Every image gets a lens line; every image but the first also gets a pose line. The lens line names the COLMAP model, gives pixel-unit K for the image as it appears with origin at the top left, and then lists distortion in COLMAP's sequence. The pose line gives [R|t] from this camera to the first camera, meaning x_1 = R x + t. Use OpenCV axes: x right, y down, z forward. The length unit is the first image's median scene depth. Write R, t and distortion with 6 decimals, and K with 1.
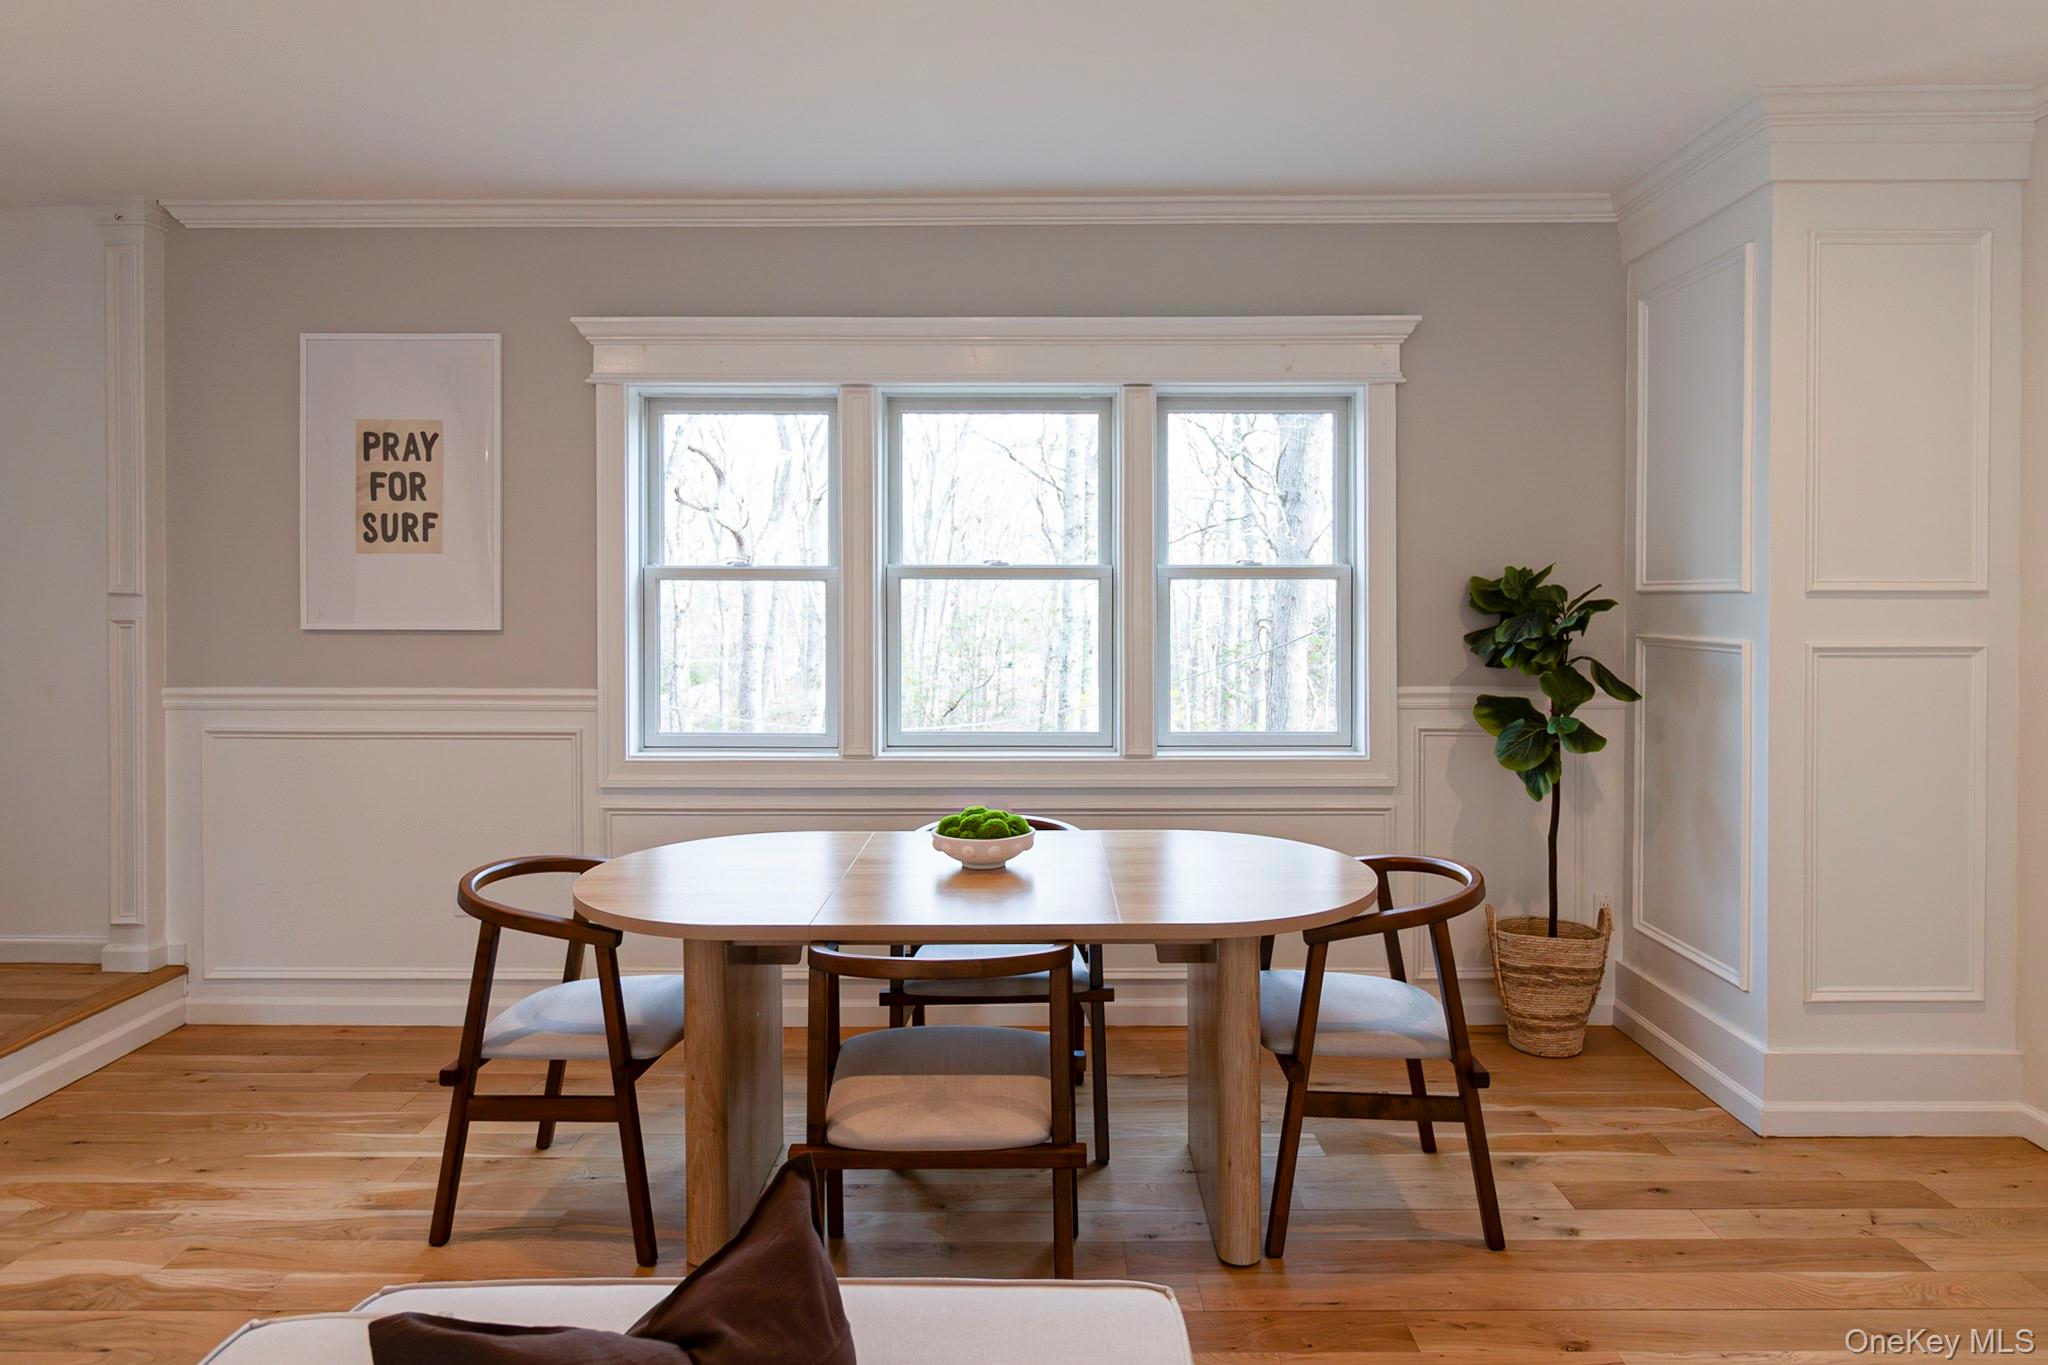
lens RADIAL K [[1220.6, 0, 1023.5], [0, 1220.6, 609.0], [0, 0, 1]] dist [-0.000093, 0.000021]
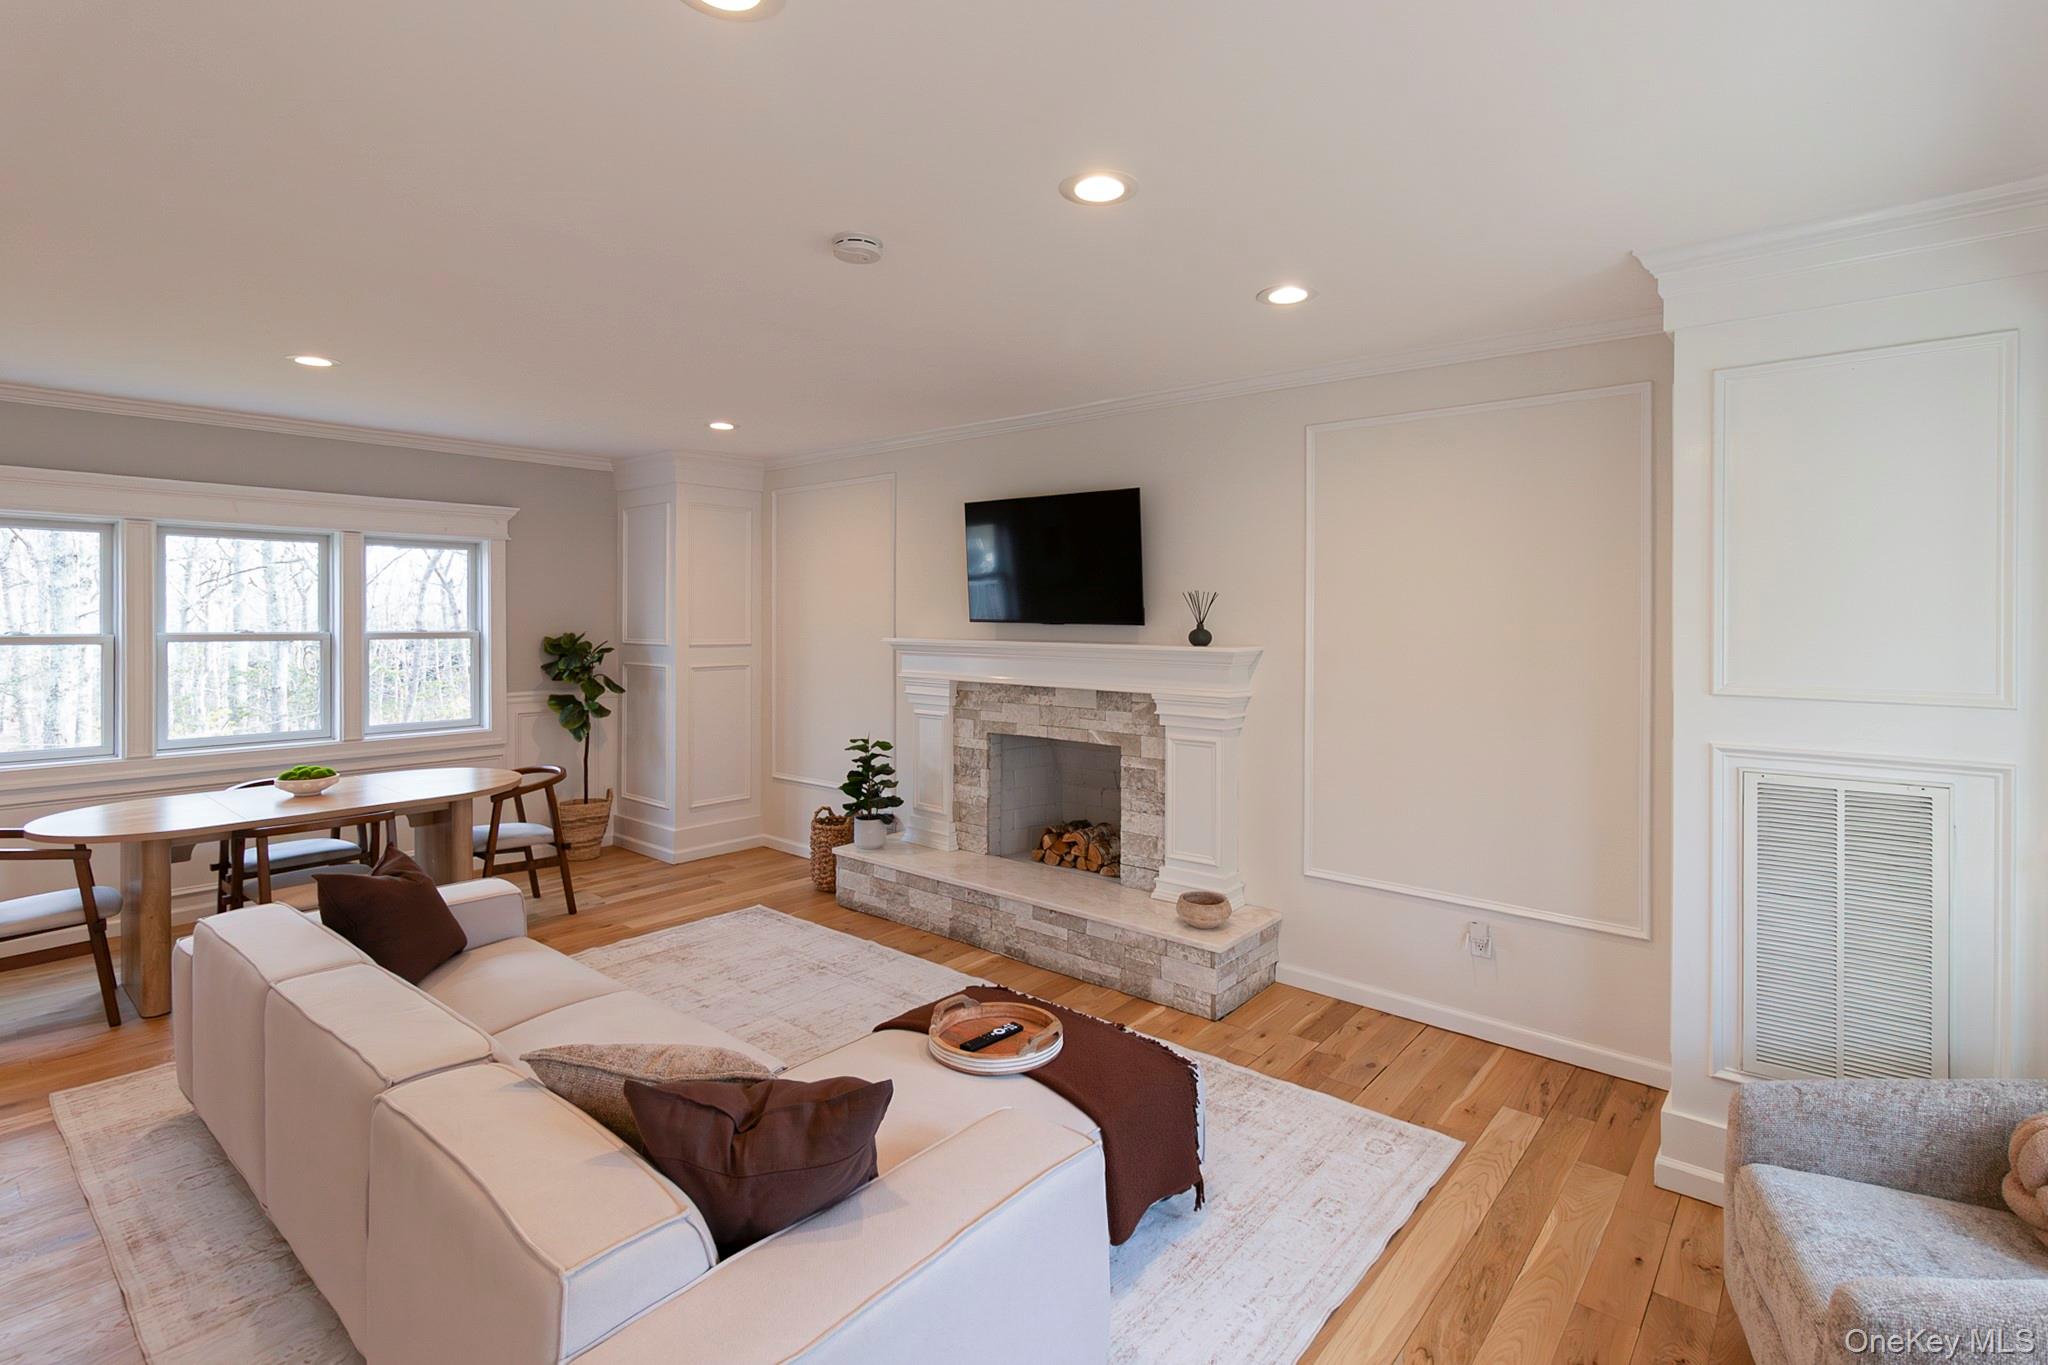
lens RADIAL K [[963.1, 0, 1024.0], [0, 963.1, 622.3], [0, 0, 1]] dist [0.001347, 0.000900]
pose [[0.643214, -0.000971, 0.765686, -0.354538], [0.004272, 0.999988, -0.002321, -0.044197], [-0.765675, 0.004764, 0.643210, -0.656957]]
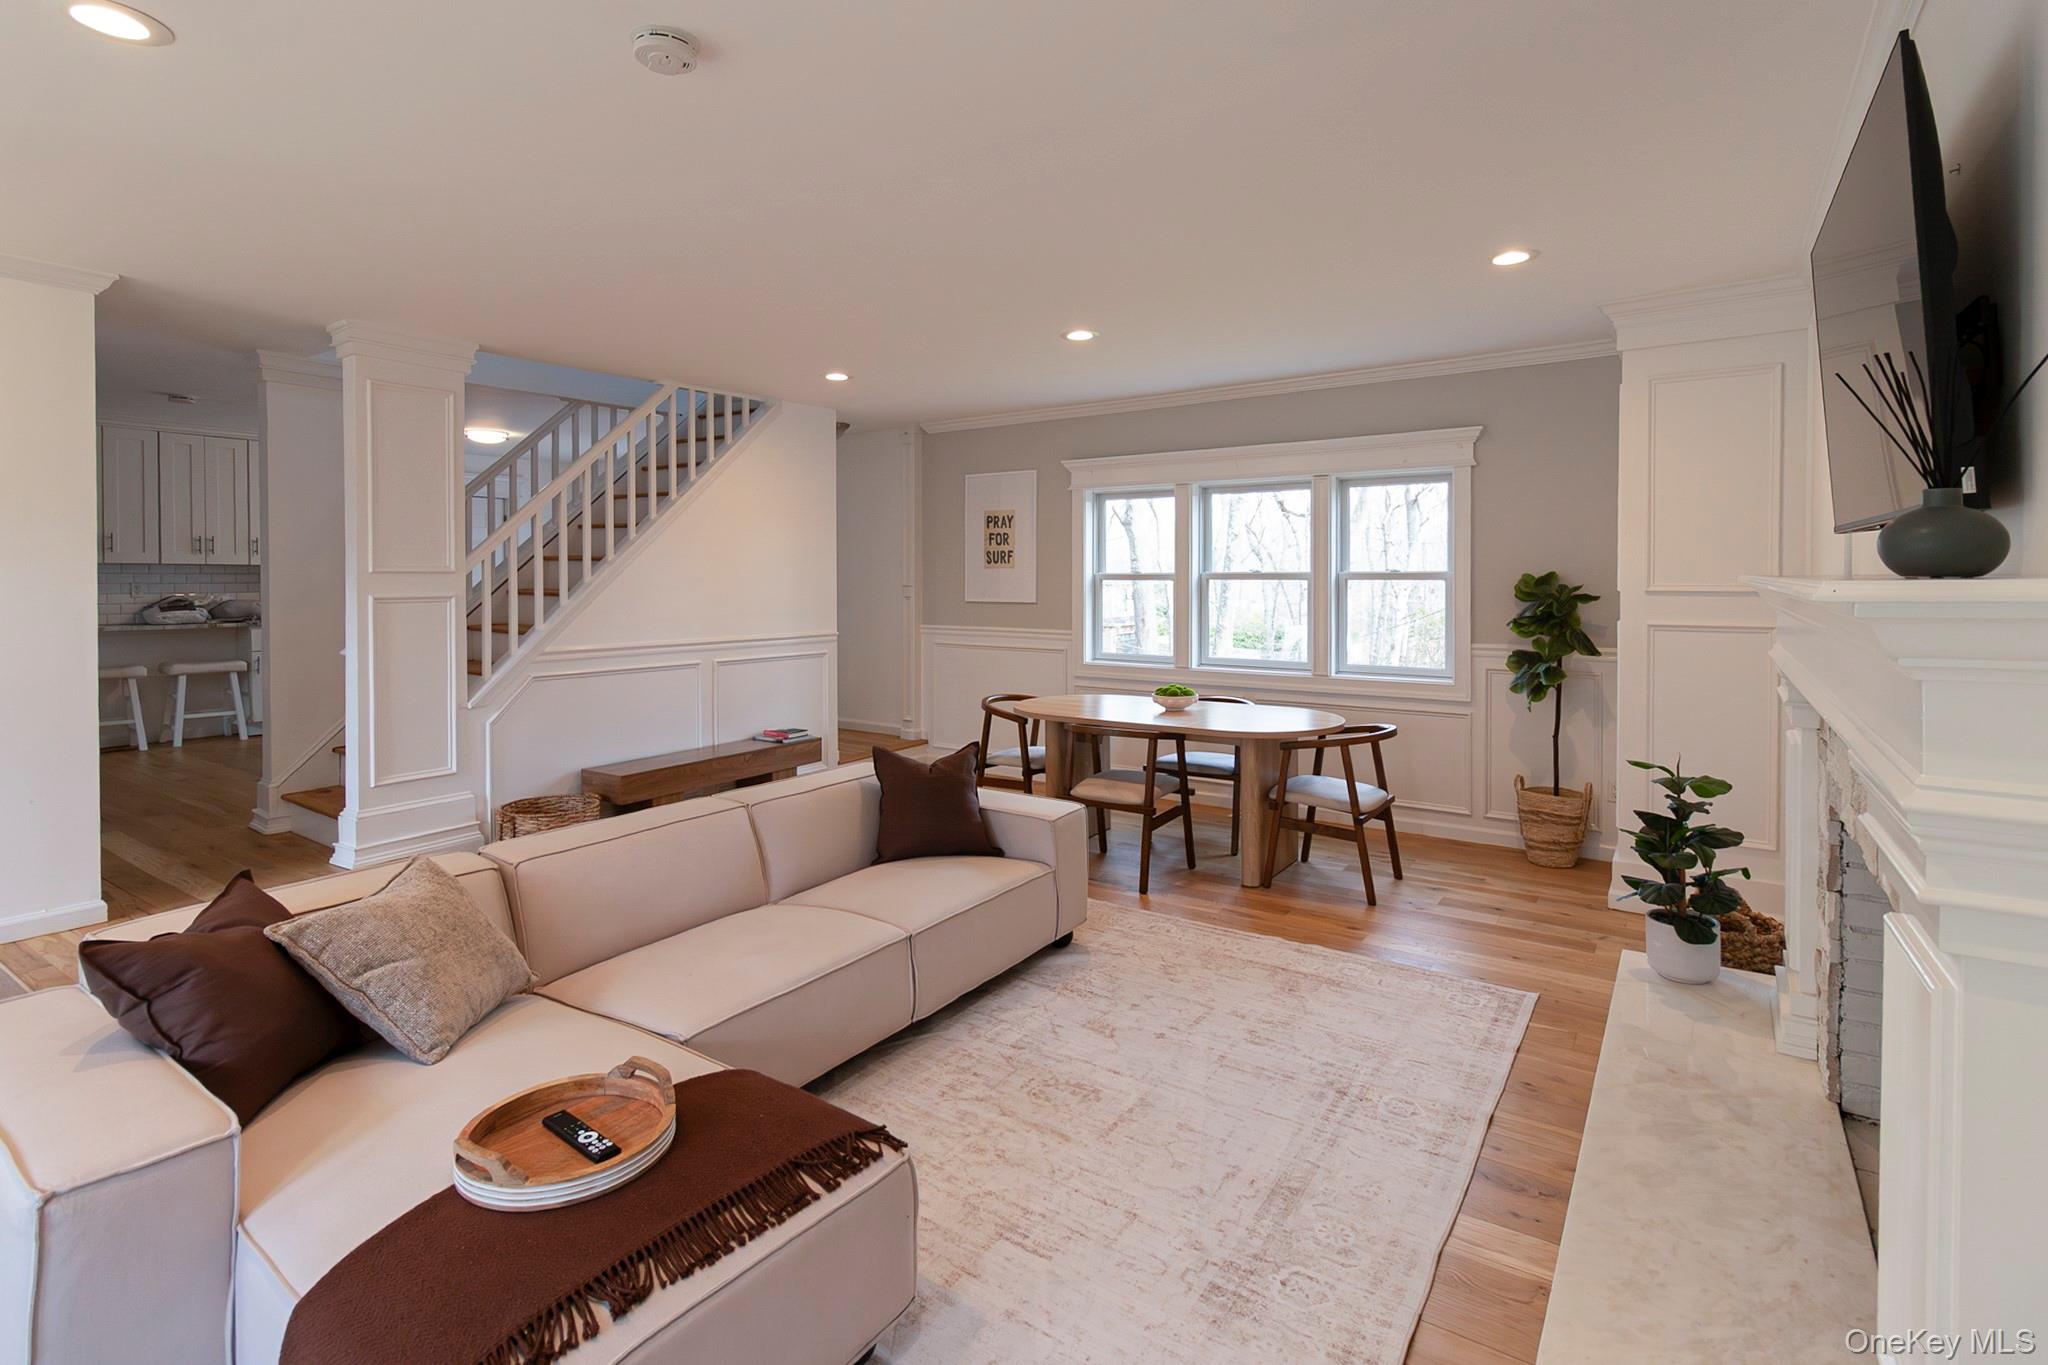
lens RADIAL K [[963.3, 0, 1029.2], [0, 963.3, 583.5], [0, 0, 1]] dist [0.015986, -0.000529]
pose [[0.828086, 0.003223, -0.560592, 0.554314], [-0.004781, 0.999988, -0.001313, -0.015252], [0.560581, 0.003767, 0.828091, -0.470415]]
